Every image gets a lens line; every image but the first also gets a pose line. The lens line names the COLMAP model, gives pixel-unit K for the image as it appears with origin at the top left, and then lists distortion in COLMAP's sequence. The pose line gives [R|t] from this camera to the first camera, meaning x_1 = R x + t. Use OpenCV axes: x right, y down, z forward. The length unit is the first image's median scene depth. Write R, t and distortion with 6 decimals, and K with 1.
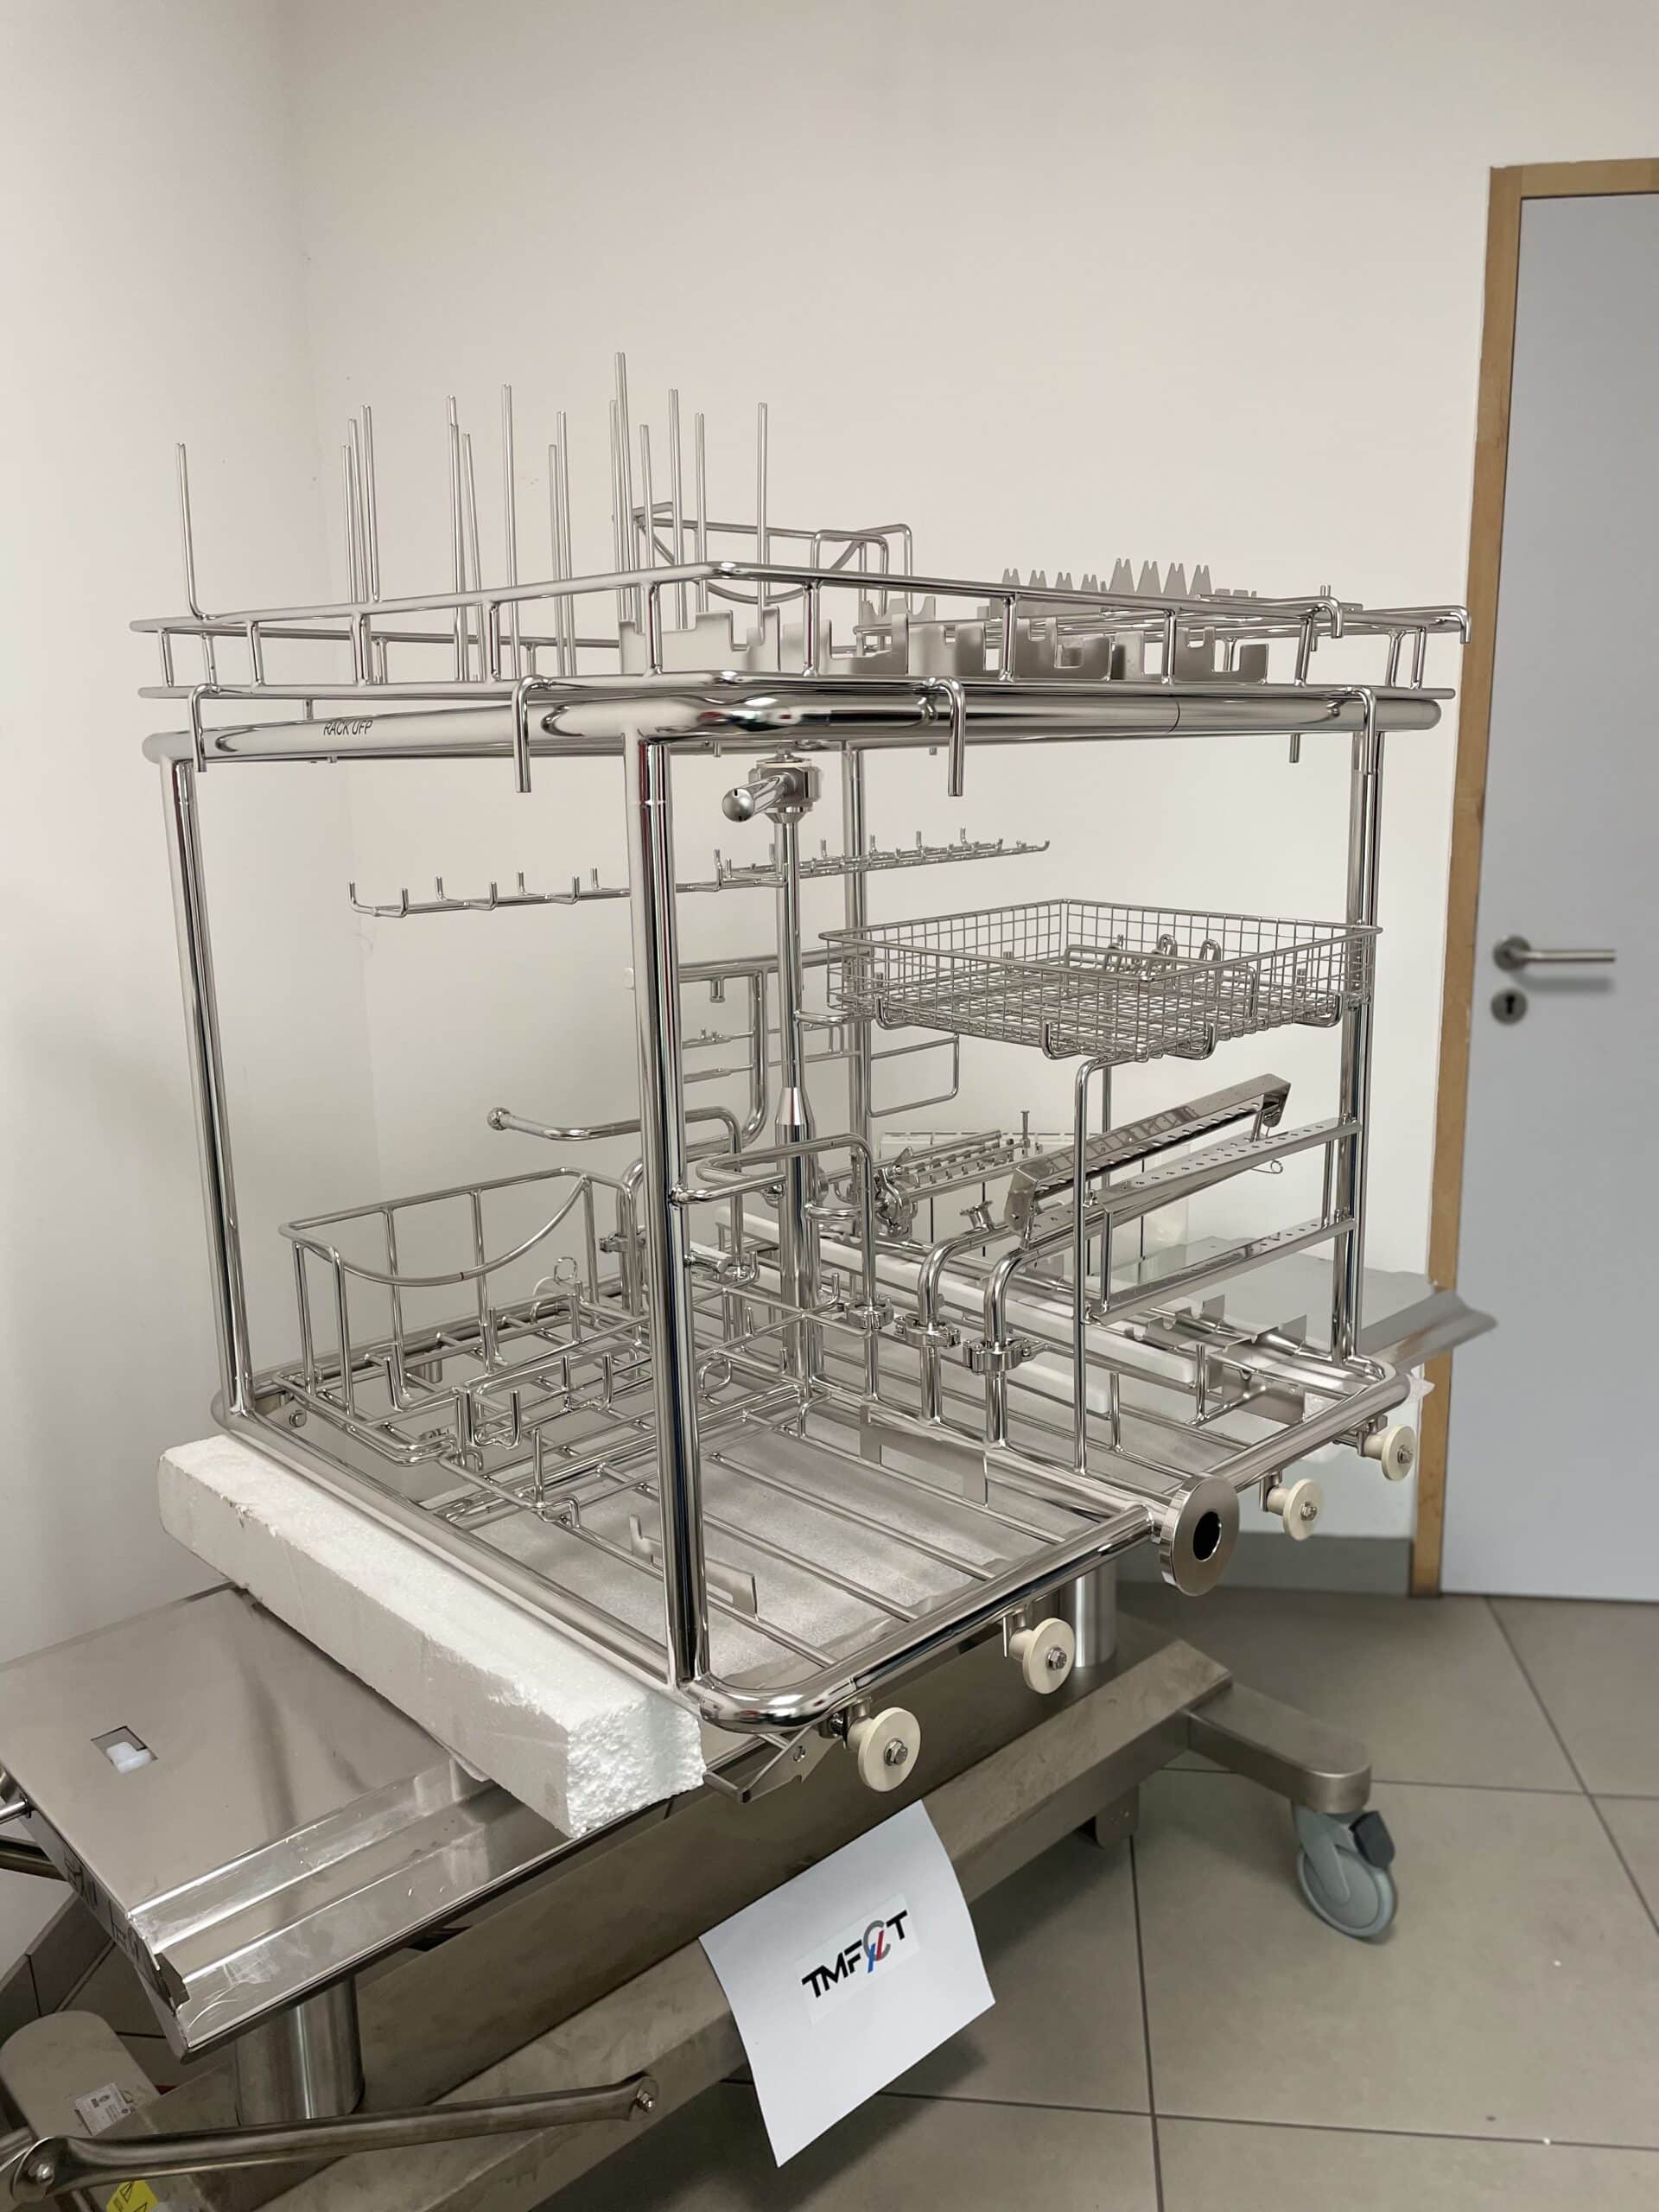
lens RADIAL K [[1703.2, 0, 829.5], [0, 1703.2, 1106.0], [0, 0, 1]] dist [0.008206, 0.003079]
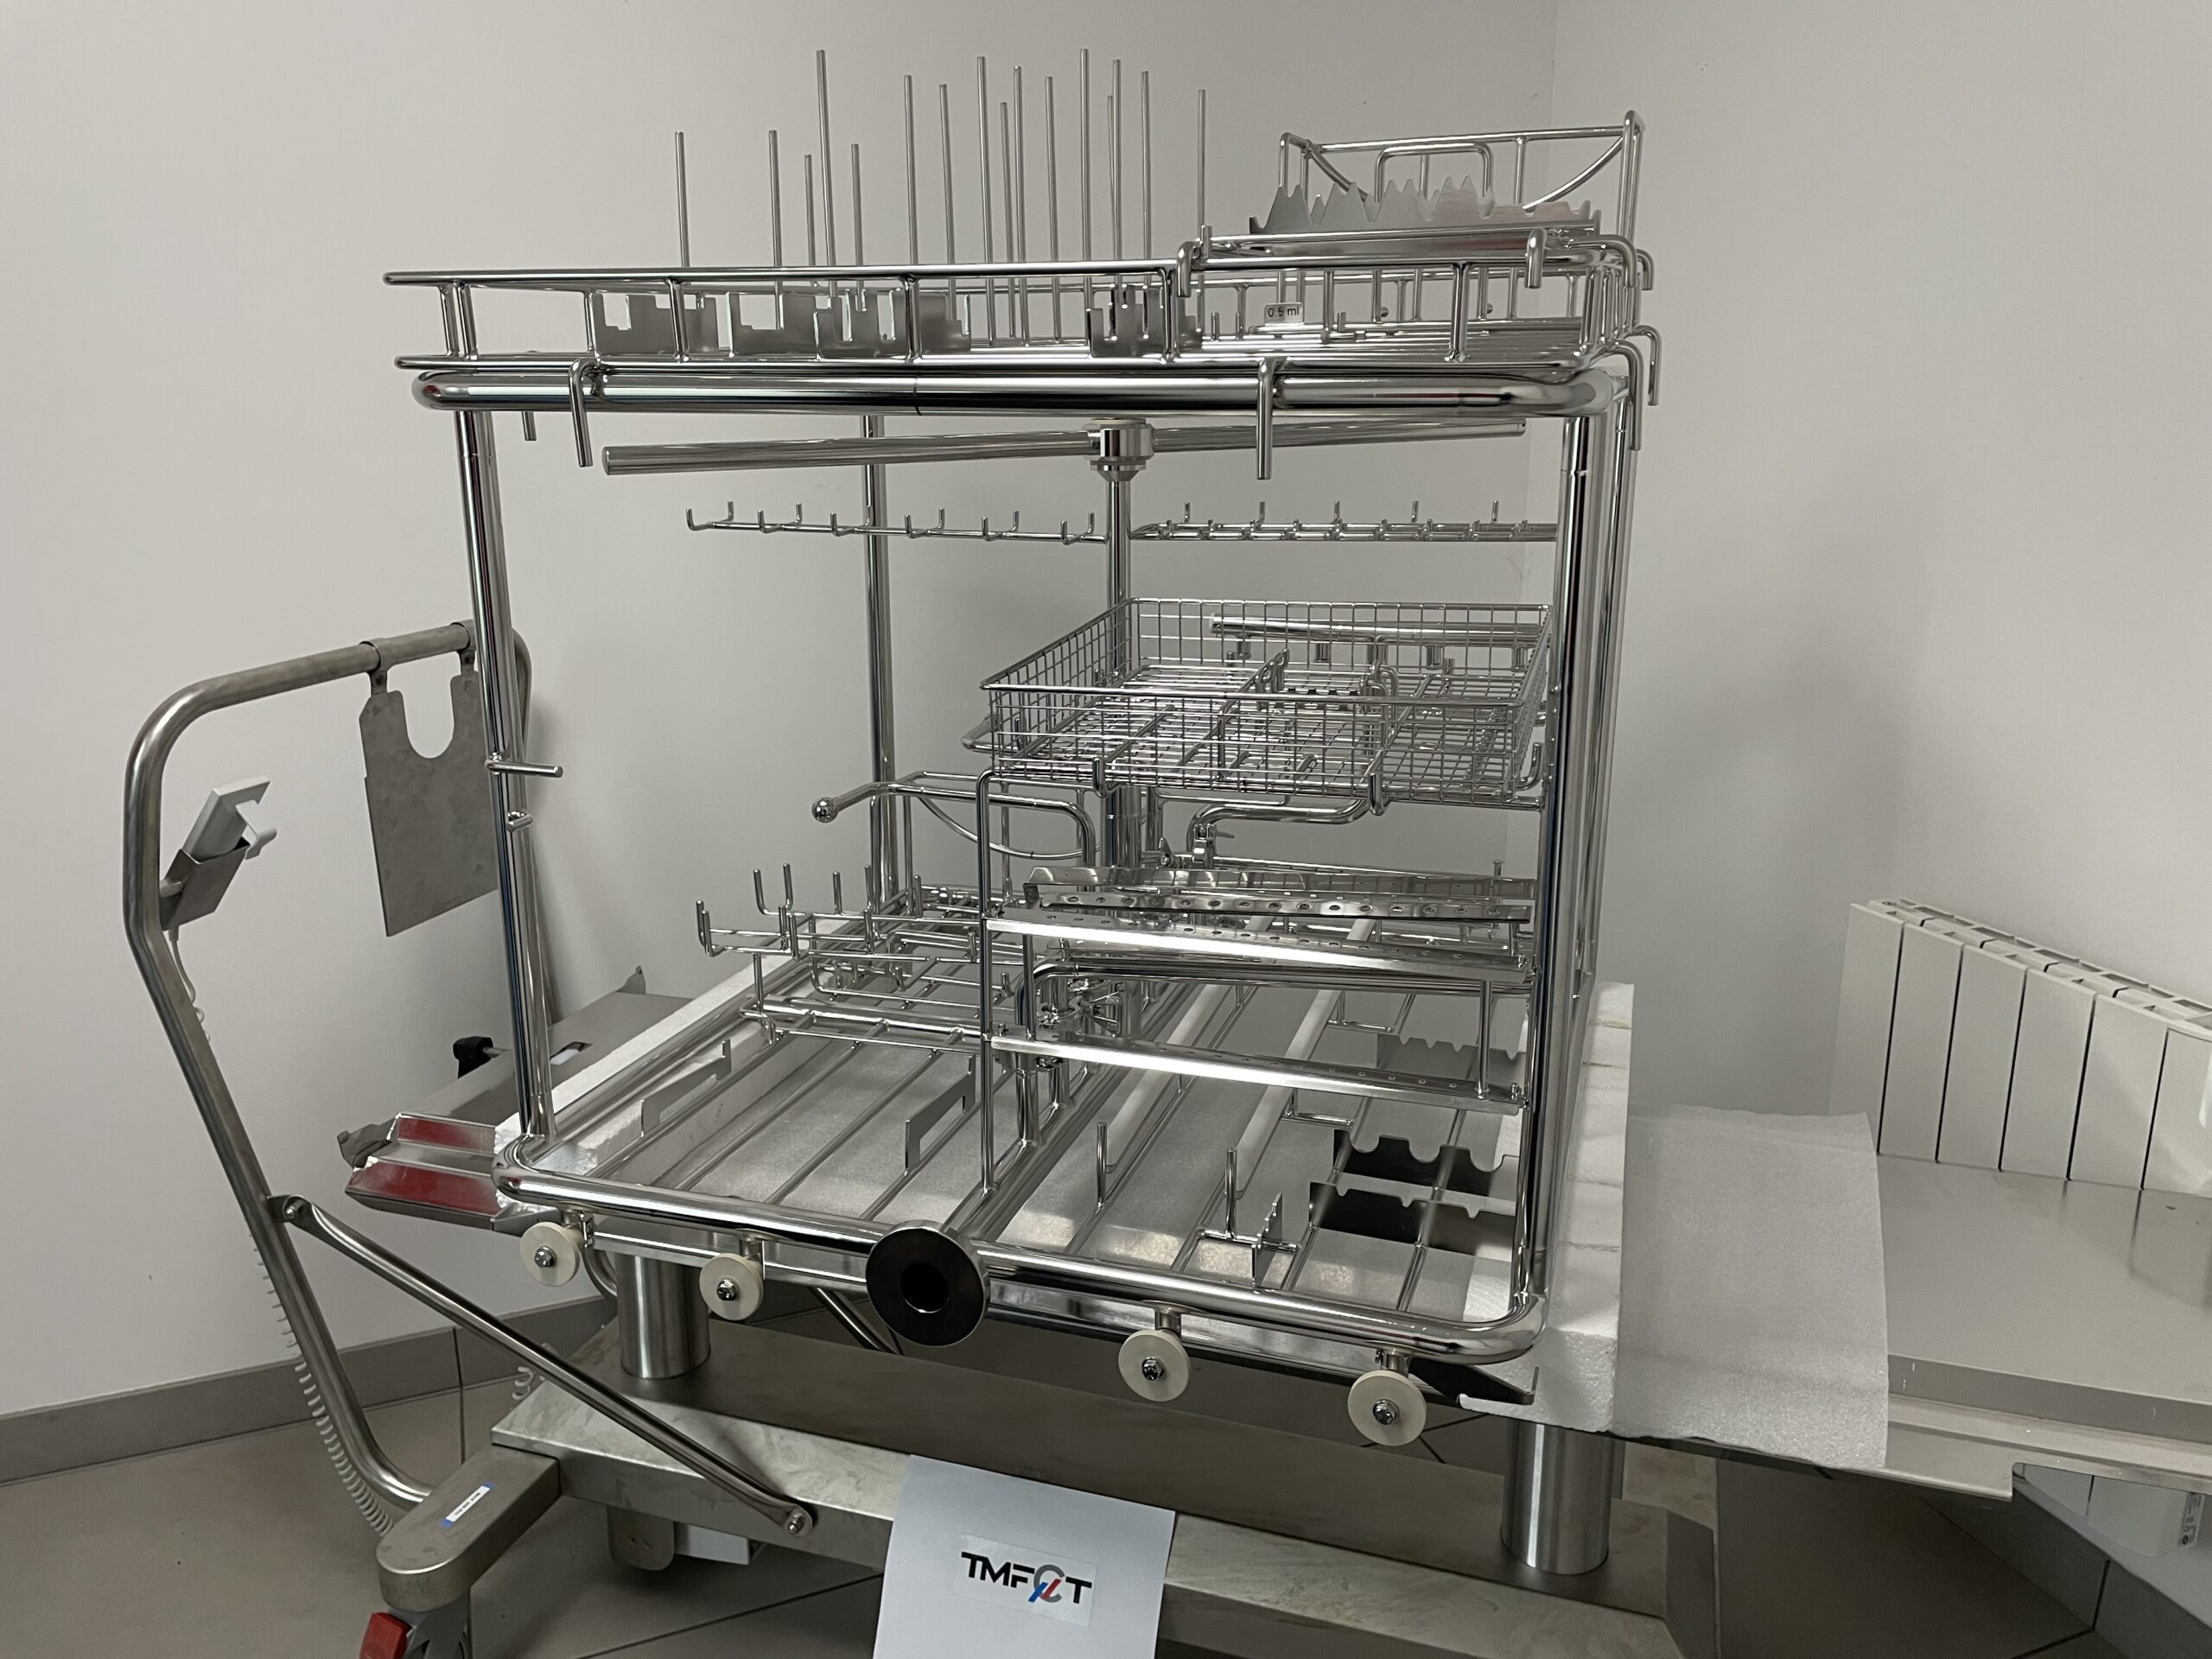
lens RADIAL K [[1703.2, 0, 1106.0], [0, 1703.2, 829.5], [0, 0, 1]] dist [0.008206, 0.003079]
pose [[0.456401, 0.237735, -0.857427, 0.825330], [-0.183628, 0.968067, 0.170668, -0.130691], [0.870620, 0.079555, 0.485481, 0.505100]]
